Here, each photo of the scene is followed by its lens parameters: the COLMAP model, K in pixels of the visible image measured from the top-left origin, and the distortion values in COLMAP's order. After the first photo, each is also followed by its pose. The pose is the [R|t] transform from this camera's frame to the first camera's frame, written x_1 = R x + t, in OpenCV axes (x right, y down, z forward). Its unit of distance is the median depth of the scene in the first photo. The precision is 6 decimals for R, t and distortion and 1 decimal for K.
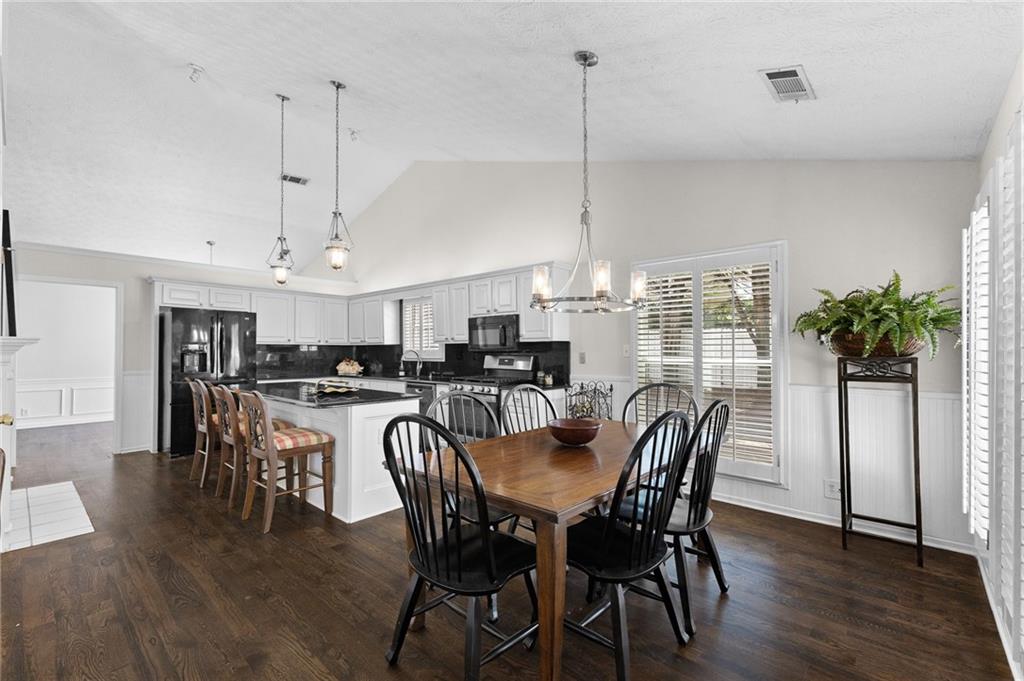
lens RADIAL K [[448.6, 0, 515.5], [0, 448.6, 346.3], [0, 0, 1]] dist [0.001089, 0.000271]
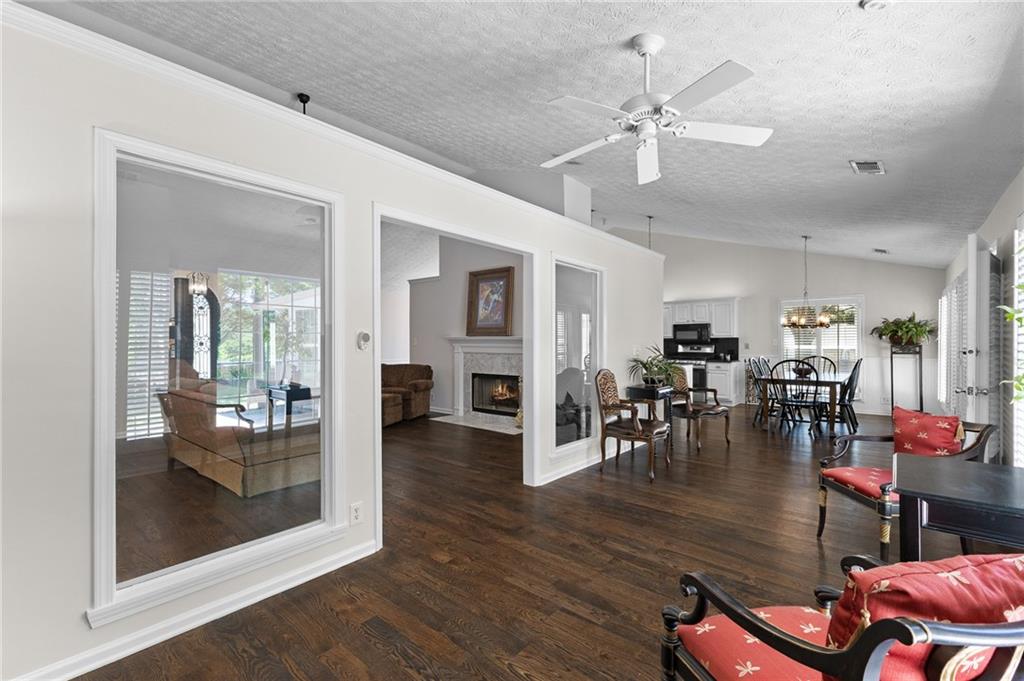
lens RADIAL K [[448.6, 0, 510.1], [0, 448.6, 342.6], [0, 0, 1]] dist [0.001089, 0.000271]
pose [[0.999704, -0.000144, 0.024321, -1.416170], [-0.000083, 0.999956, 0.009334, -0.011810], [-0.024321, -0.009333, 0.999661, -1.409647]]
